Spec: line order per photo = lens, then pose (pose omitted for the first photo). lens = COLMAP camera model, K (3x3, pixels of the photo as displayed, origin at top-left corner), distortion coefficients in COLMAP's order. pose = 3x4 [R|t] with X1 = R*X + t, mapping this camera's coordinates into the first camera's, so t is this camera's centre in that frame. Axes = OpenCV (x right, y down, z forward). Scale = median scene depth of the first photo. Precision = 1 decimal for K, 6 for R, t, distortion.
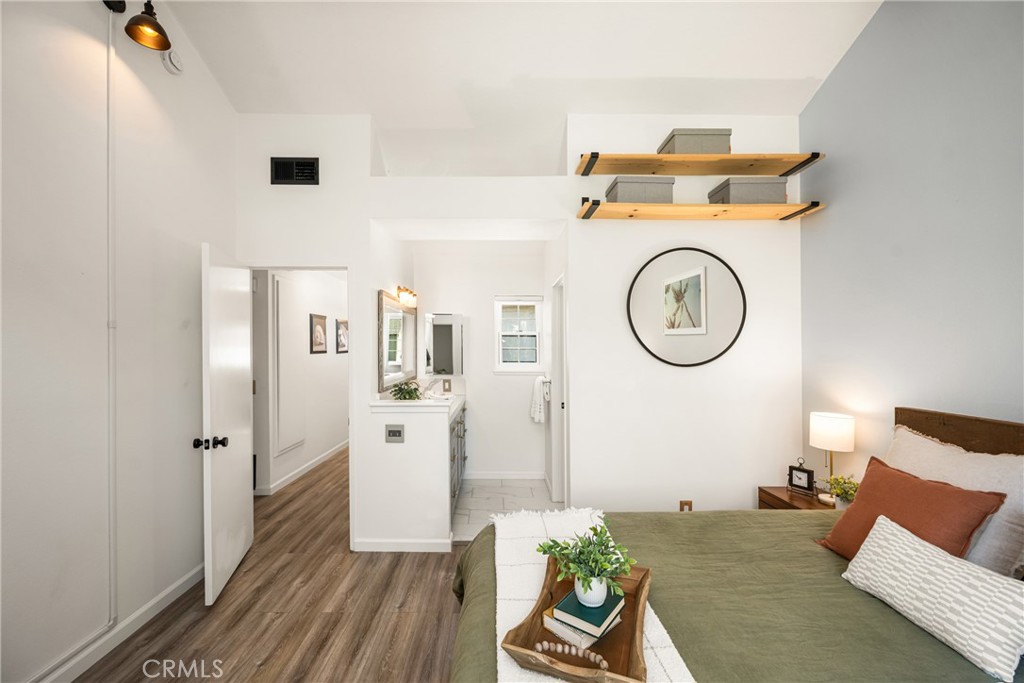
lens RADIAL K [[422.3, 0, 504.2], [0, 422.3, 345.6], [0, 0, 1]] dist [0.009400, -0.000145]
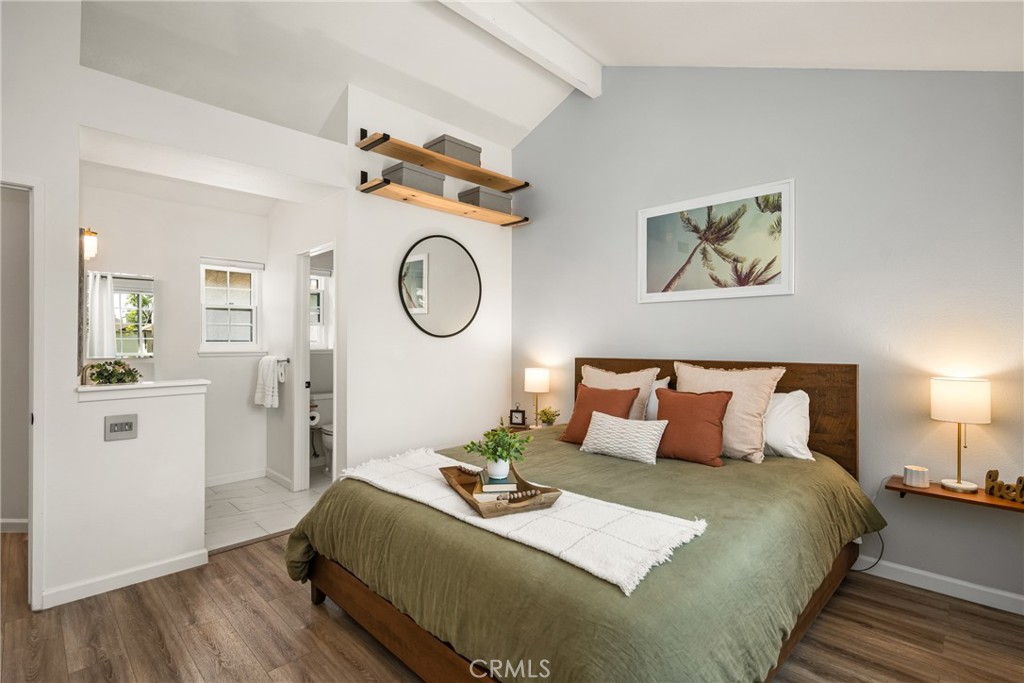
lens RADIAL K [[476.1, 0, 512.8], [0, 476.1, 337.9], [0, 0, 1]] dist [0.010597, -0.001430]
pose [[0.711478, 0.000298, 0.702708, -0.389321], [-0.000907, 0.999999, 0.000494, 0.054944], [-0.702708, -0.000989, 0.711478, -0.079533]]
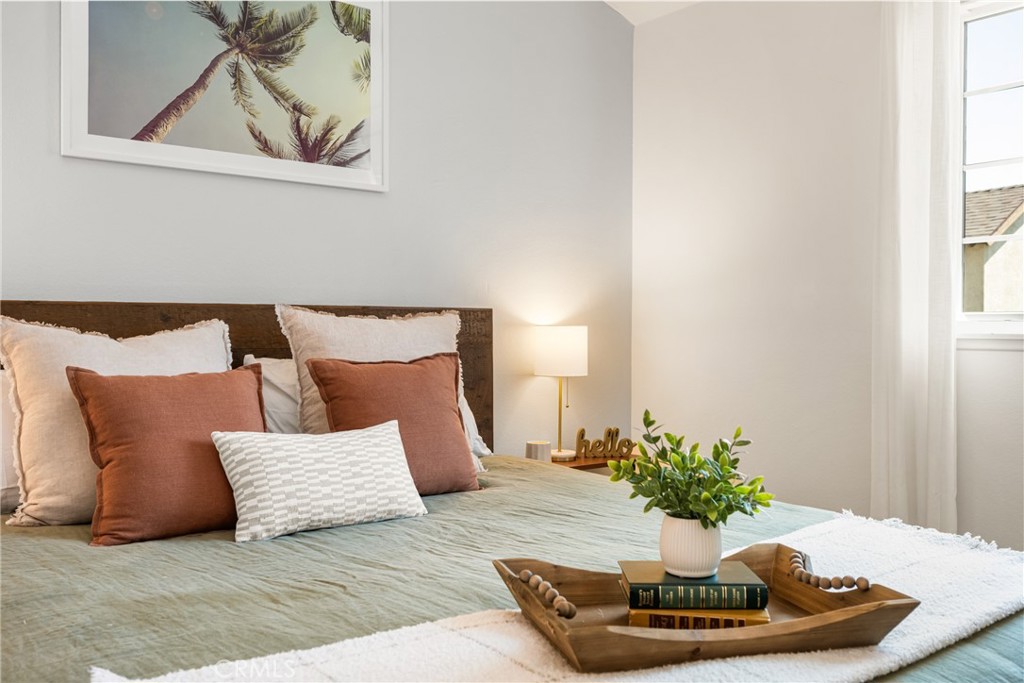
lens RADIAL K [[879.1, 0, 509.4], [0, 879.1, 339.8], [0, 0, 1]] dist [-0.011858, -0.007889]
pose [[-0.594701, -0.012691, 0.803847, -0.217606], [-0.009968, 0.999915, 0.008412, 0.137207], [-0.803885, -0.003010, -0.594776, 0.779205]]
